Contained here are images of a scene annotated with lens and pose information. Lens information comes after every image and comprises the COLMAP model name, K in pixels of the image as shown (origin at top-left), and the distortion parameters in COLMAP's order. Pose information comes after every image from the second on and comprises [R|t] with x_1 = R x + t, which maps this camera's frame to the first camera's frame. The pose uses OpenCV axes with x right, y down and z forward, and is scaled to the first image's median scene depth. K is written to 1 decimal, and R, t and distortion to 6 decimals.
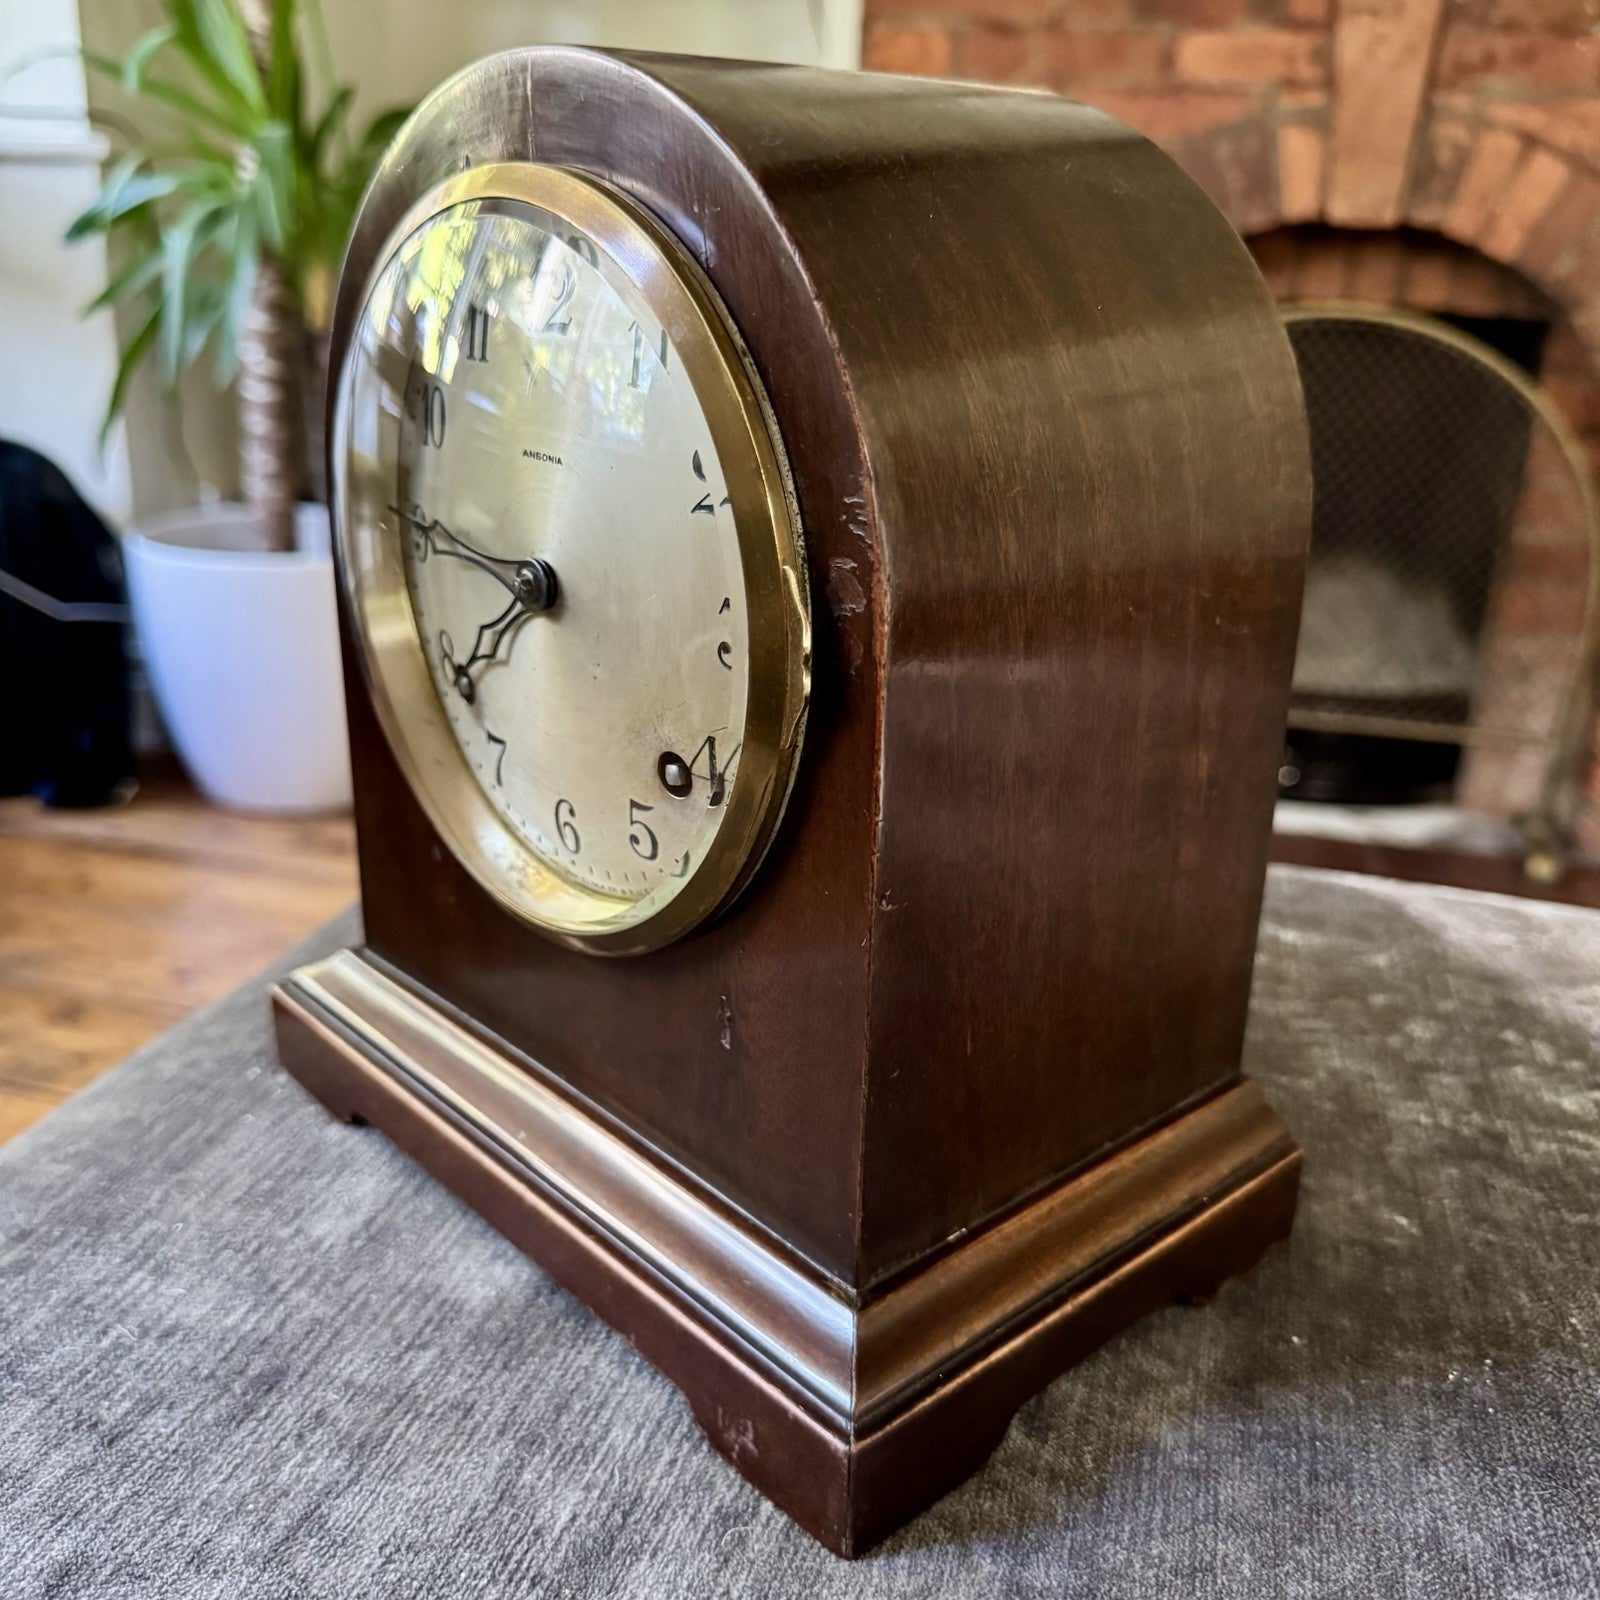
lens RADIAL K [[1463.8, 0, 800.0], [0, 1463.8, 669.0], [0, 0, 1]] dist [-0.007523, 0.002079]
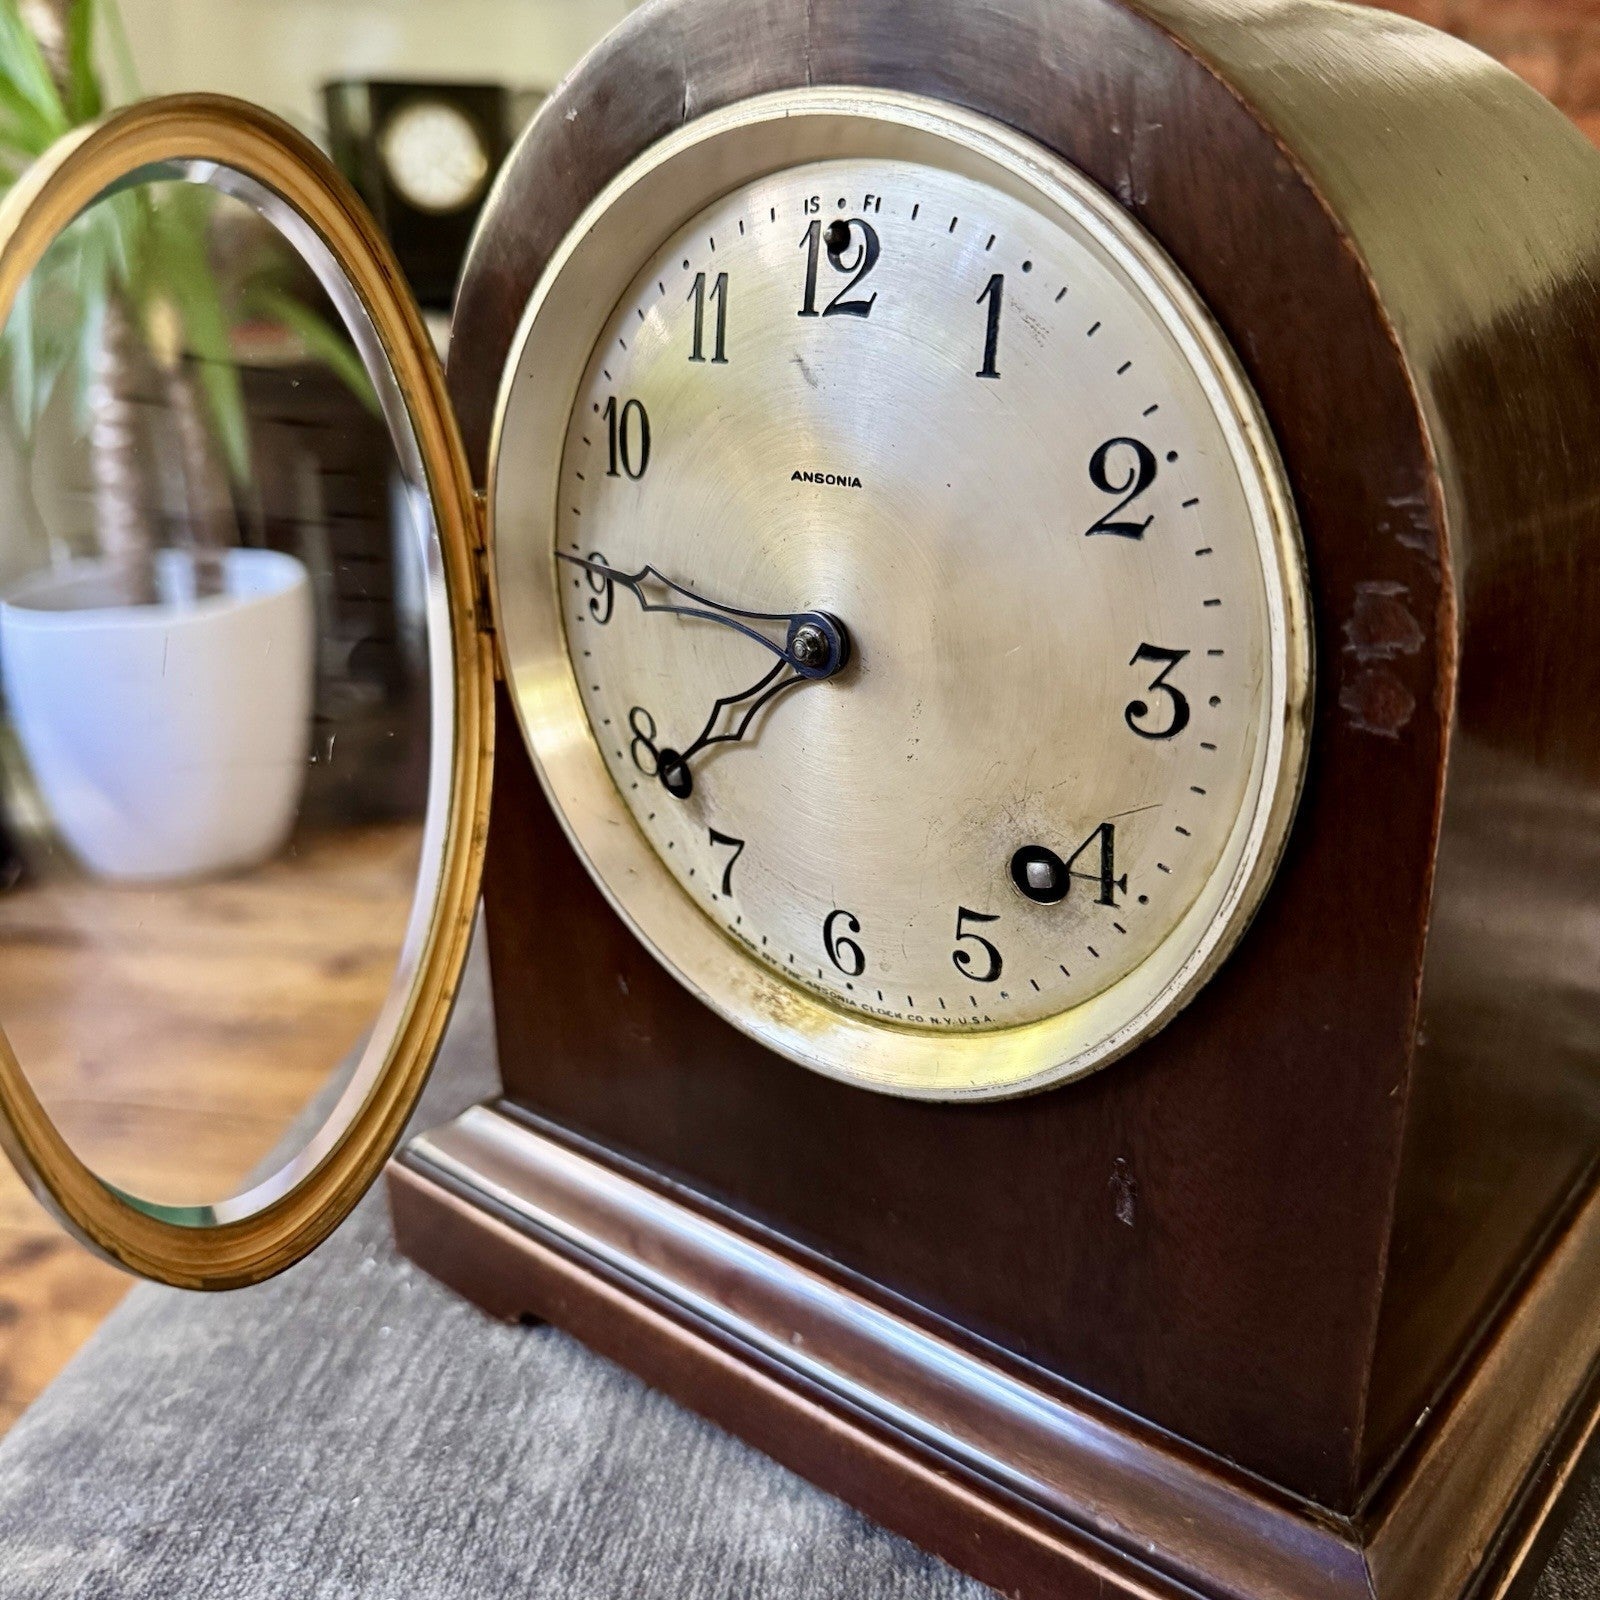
lens RADIAL K [[1530.5, 0, 801.7], [0, 1530.5, 655.0], [0, 0, 1]] dist [-0.007212, 0.004275]
pose [[0.992996, -0.083557, 0.083530, -0.230046], [0.084844, 0.996322, -0.011973, -0.038038], [-0.082222, 0.018977, 0.996433, 0.172164]]
